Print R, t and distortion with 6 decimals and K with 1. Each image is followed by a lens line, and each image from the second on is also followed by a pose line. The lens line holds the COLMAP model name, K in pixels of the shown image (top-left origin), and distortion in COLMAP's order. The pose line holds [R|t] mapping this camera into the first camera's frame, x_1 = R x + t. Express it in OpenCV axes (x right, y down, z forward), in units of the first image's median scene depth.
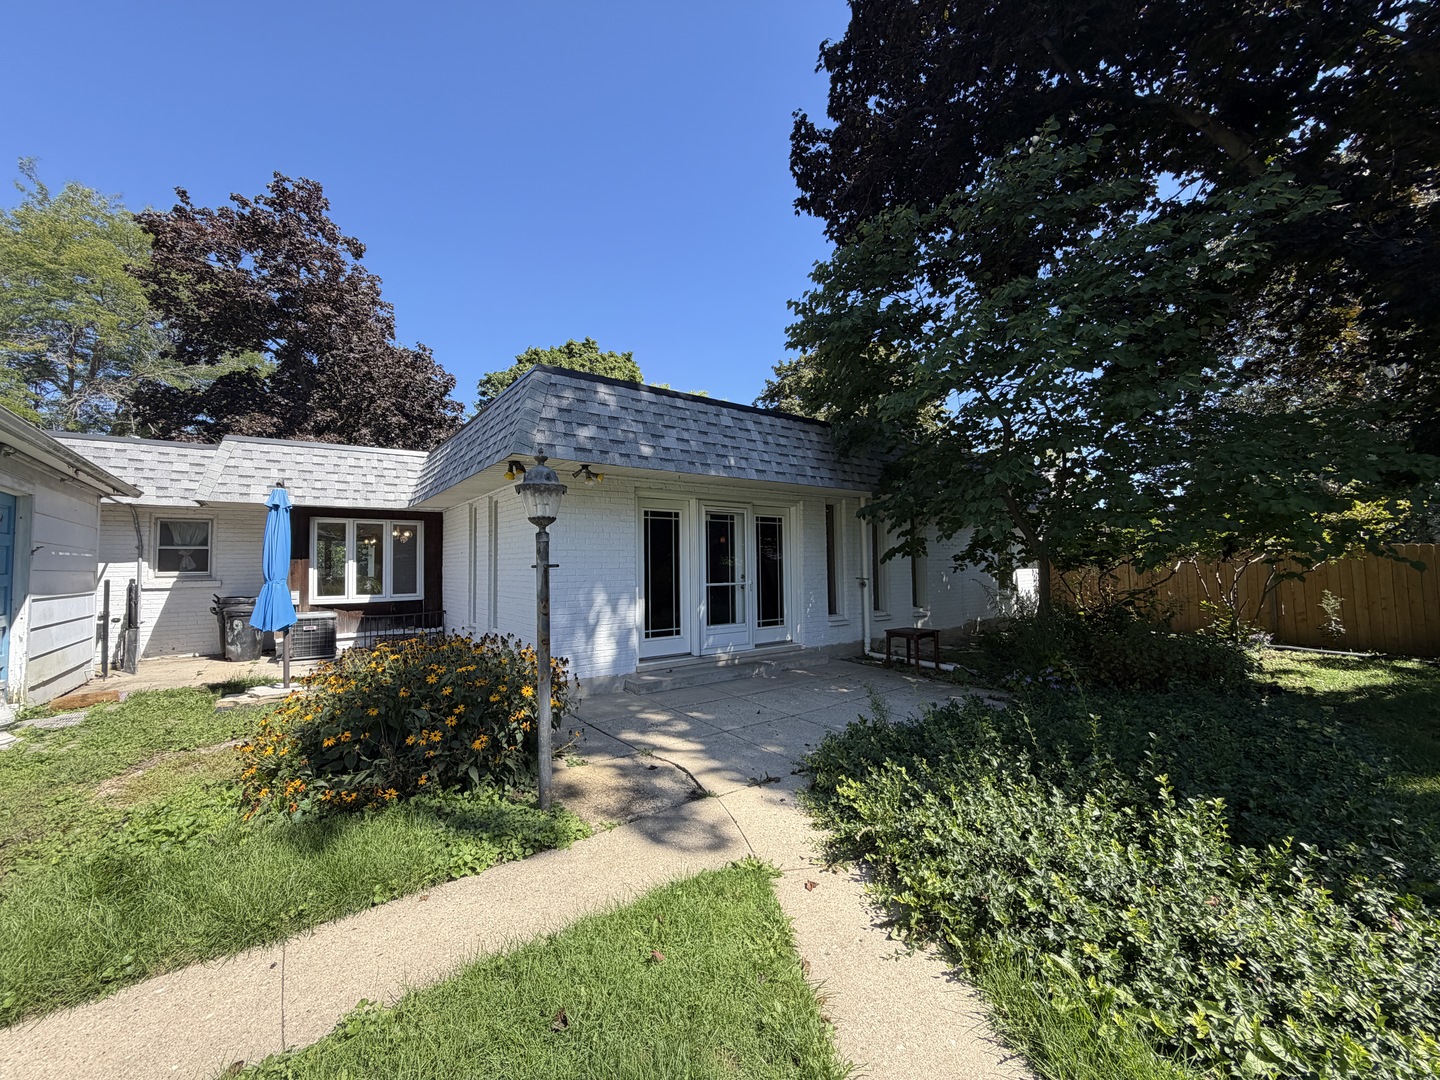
lens RADIAL K [[580.1, 0, 719.2], [0, 580.1, 539.7], [0, 0, 1]] dist [-0.001015, 0.000000]
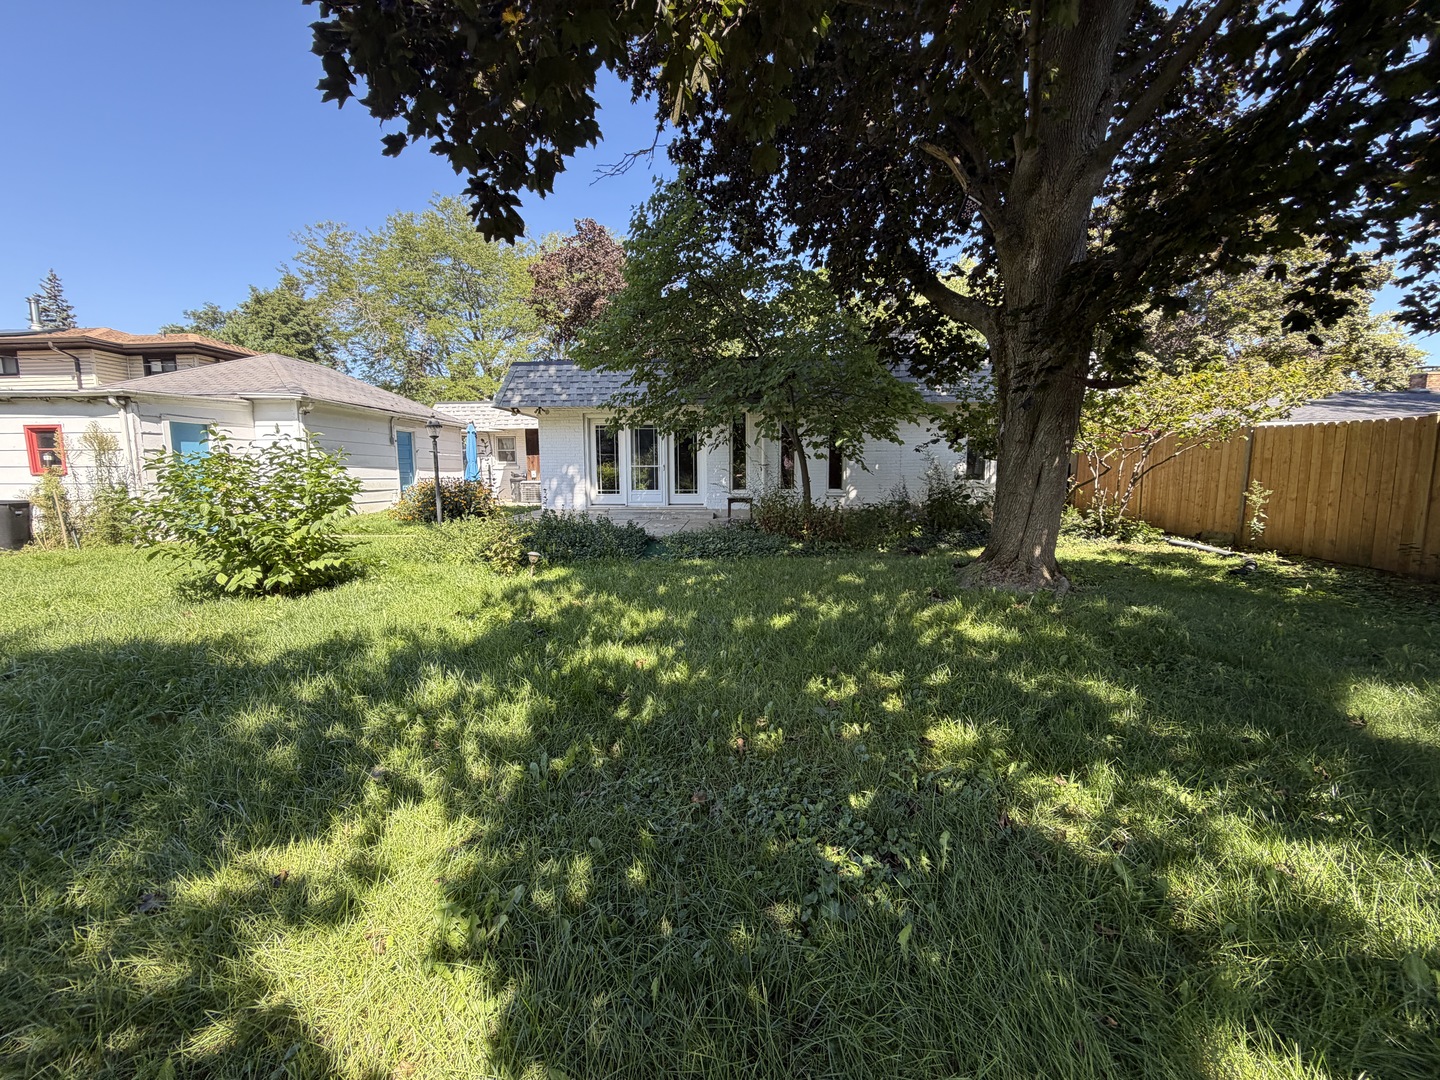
lens RADIAL K [[580.1, 0, 717.7], [0, 580.1, 539.5], [0, 0, 1]] dist [-0.001015, 0.000000]
pose [[0.762403, 0.081201, -0.641987, 1.297349], [0.027304, 0.987175, 0.157288, 0.028447], [0.646526, -0.137446, 0.750409, -0.188888]]
